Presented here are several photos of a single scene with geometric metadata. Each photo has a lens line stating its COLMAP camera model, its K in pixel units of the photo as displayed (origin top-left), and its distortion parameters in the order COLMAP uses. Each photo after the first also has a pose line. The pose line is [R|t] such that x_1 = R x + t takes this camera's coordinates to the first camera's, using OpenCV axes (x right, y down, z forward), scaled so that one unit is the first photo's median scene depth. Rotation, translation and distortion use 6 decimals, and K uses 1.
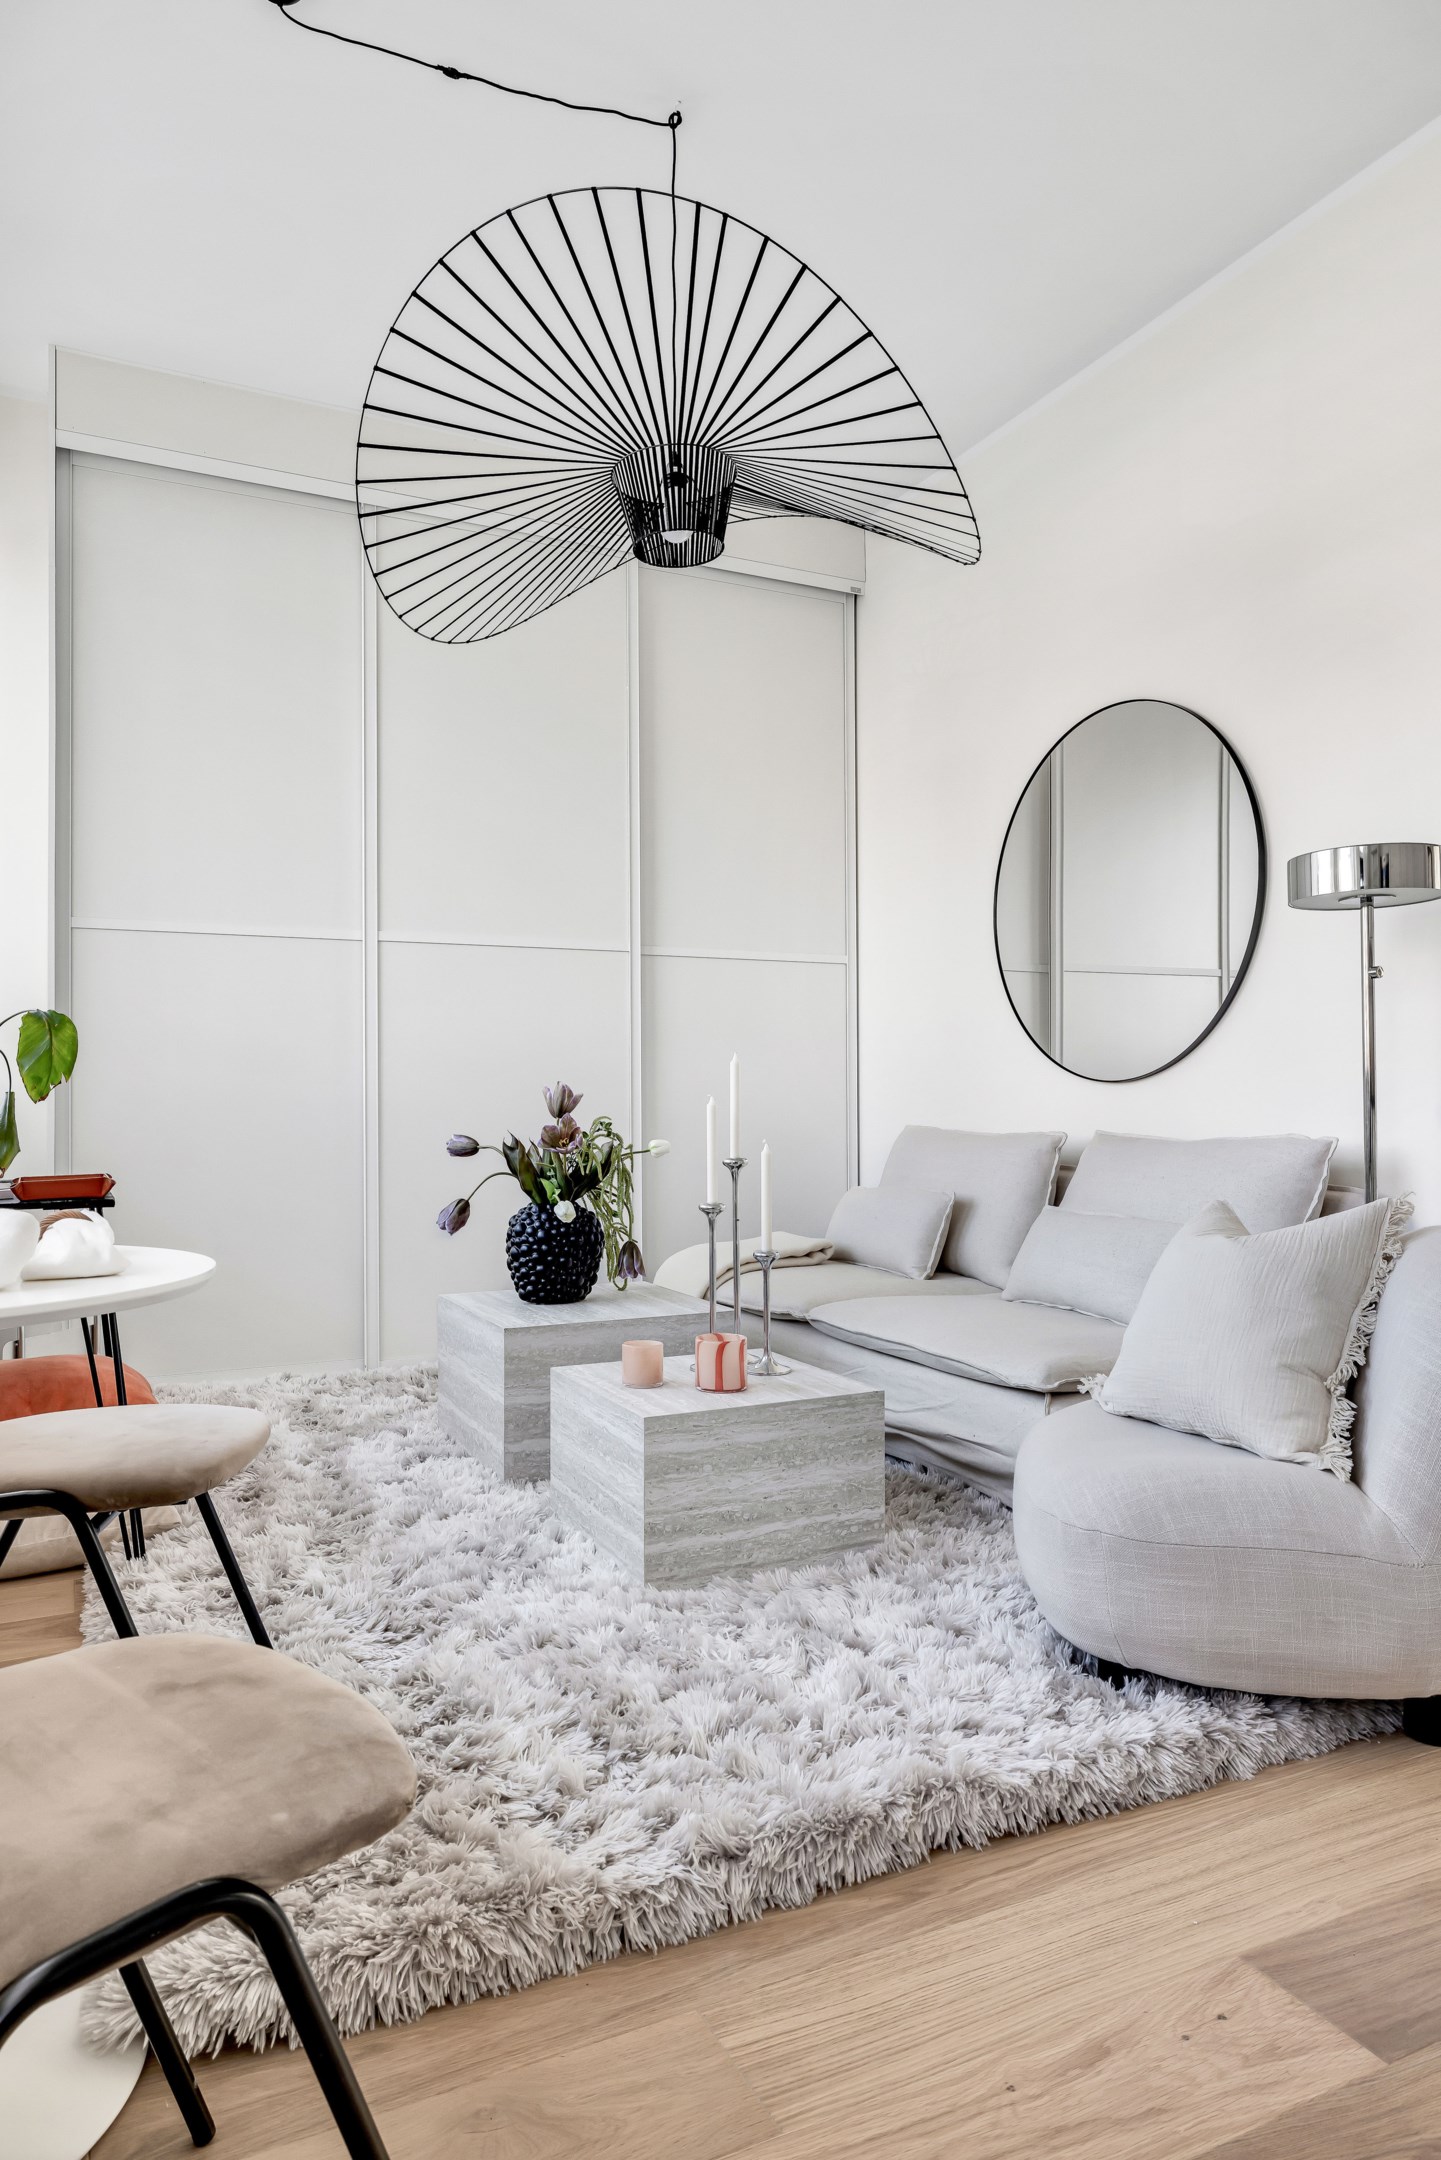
lens RADIAL K [[1373.8, 0, 720.5], [0, 1373.8, 1080.0], [0, 0, 1]] dist [-0.000928, 0.000547]
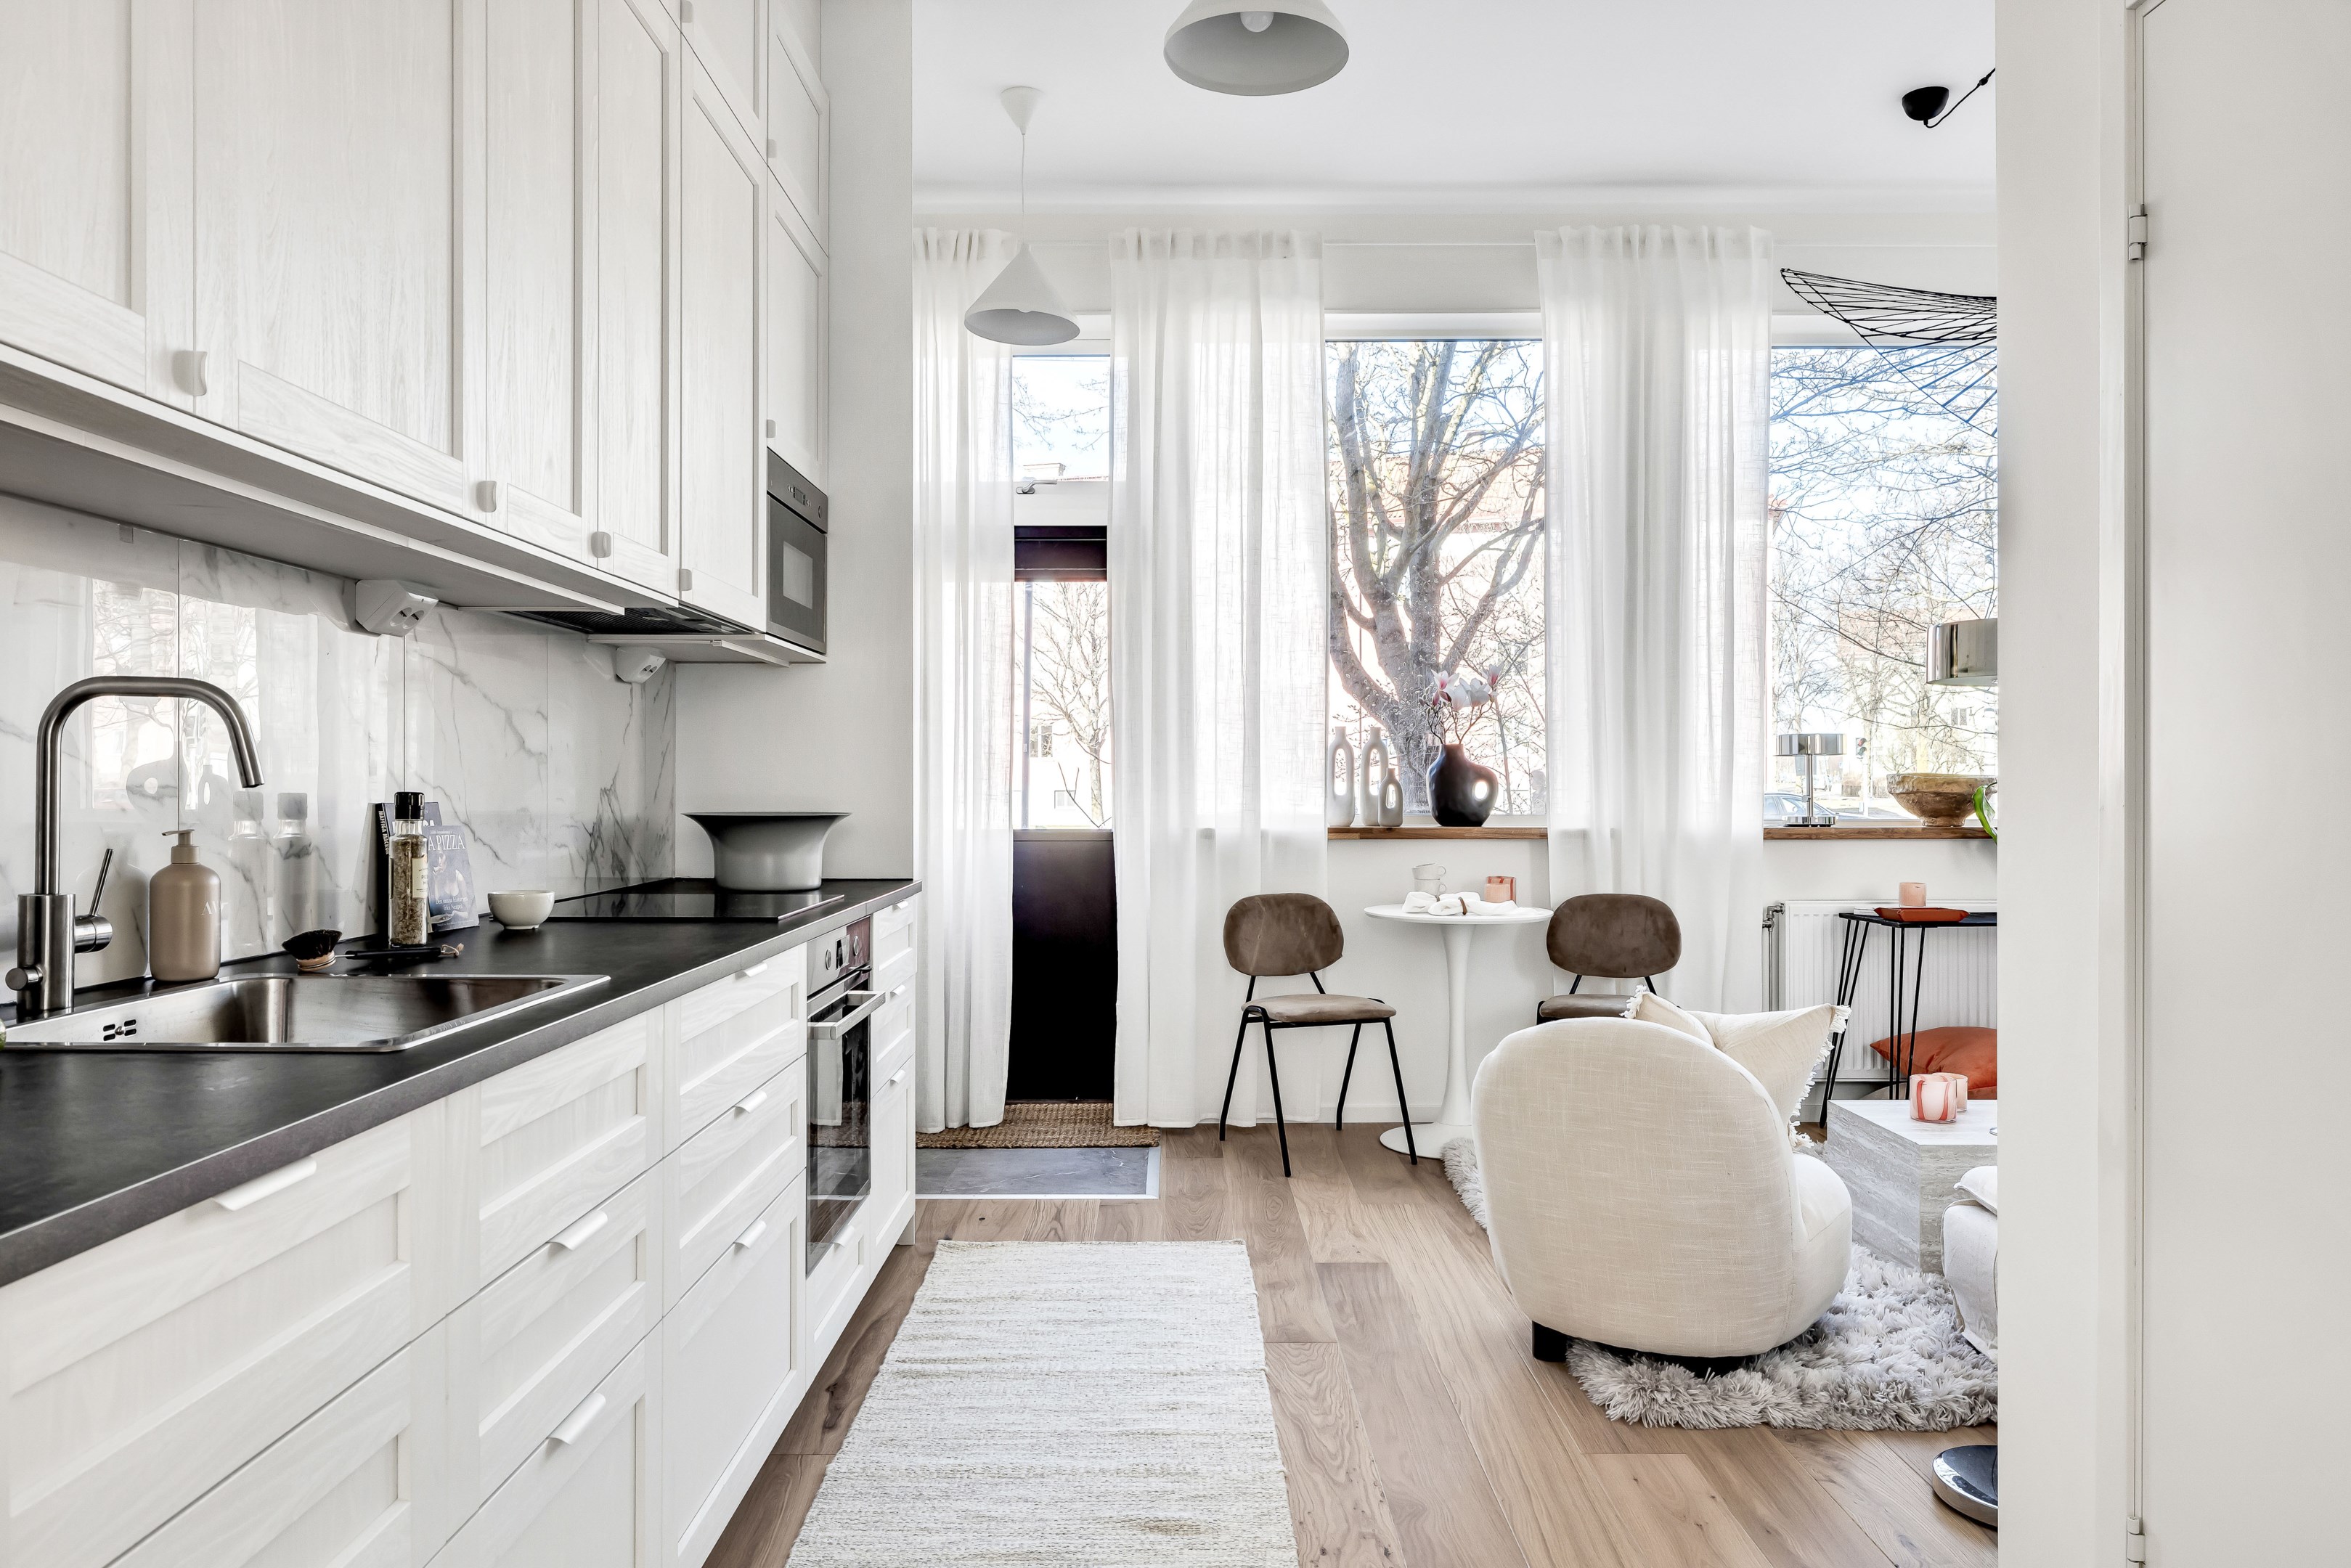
lens RADIAL K [[1563.9, 0, 1175.5], [0, 1563.9, 784.0], [0, 0, 1]] dist [0.000349, -0.001195]
pose [[-0.438200, 0.003829, -0.898869, 1.341082], [0.016687, 0.999853, -0.003876, -0.067529], [0.898722, -0.016698, -0.438200, 0.863239]]
